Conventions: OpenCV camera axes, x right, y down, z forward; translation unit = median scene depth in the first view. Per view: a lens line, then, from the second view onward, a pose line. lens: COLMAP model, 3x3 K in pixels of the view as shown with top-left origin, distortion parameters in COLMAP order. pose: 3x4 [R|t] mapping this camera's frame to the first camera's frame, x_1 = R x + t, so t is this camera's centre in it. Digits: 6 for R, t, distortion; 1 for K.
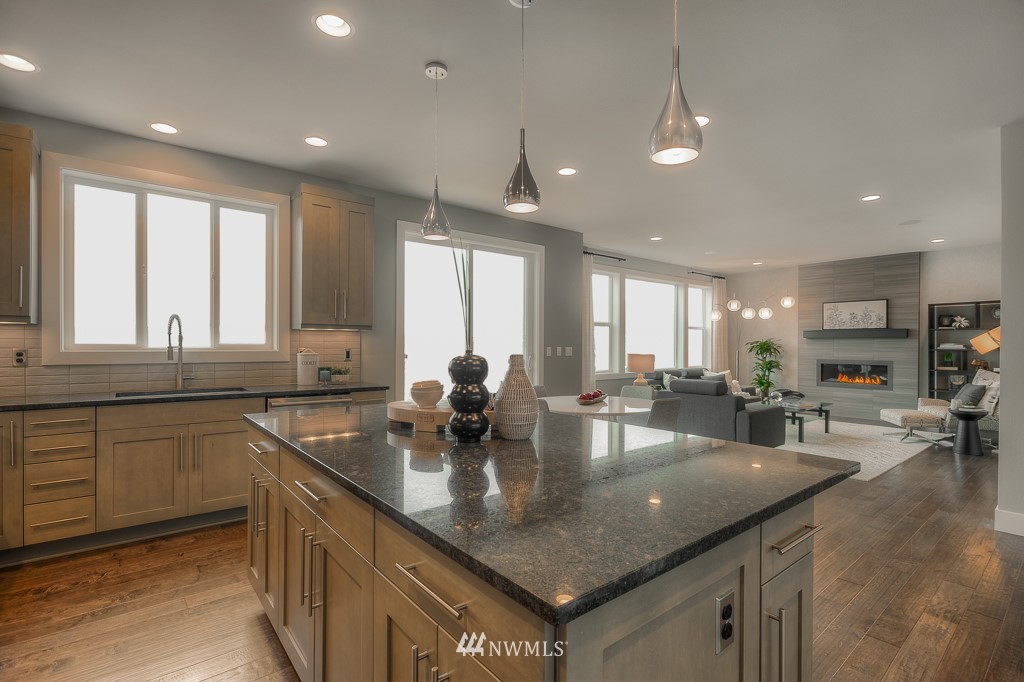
lens RADIAL K [[481.3, 0, 515.0], [0, 481.3, 346.3], [0, 0, 1]] dist [-0.001641, 0.000852]
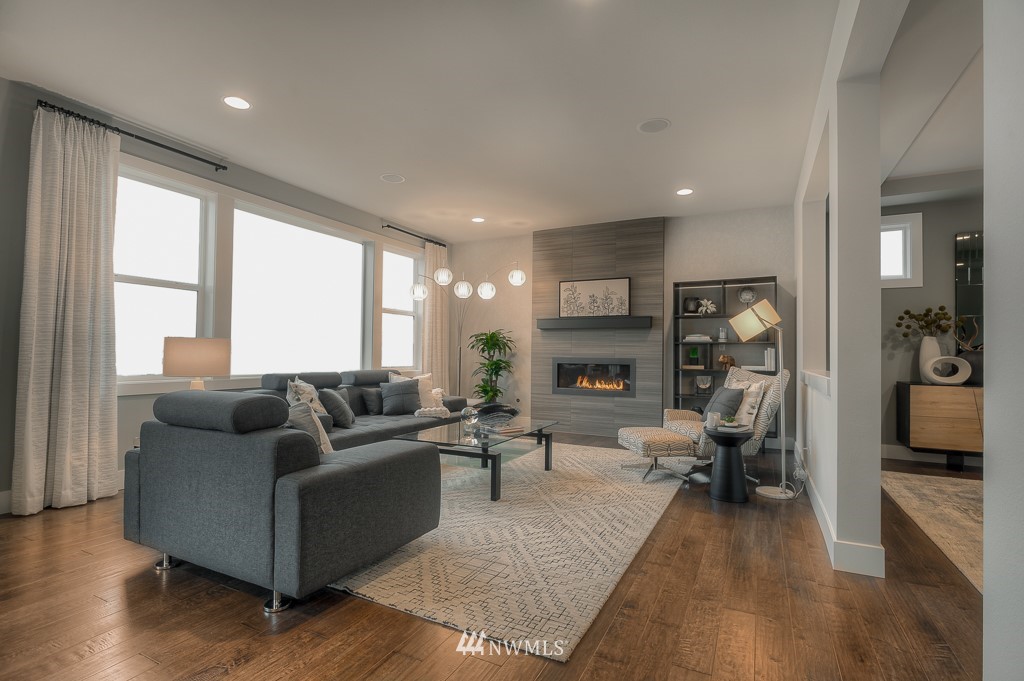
lens RADIAL K [[481.3, 0, 512.1], [0, 481.3, 342.8], [0, 0, 1]] dist [-0.001641, 0.000852]
pose [[0.919282, 0.016179, 0.393268, 0.321336], [-0.006440, 0.999639, -0.026073, 0.027794], [-0.393548, 0.021436, 0.919054, 0.395707]]
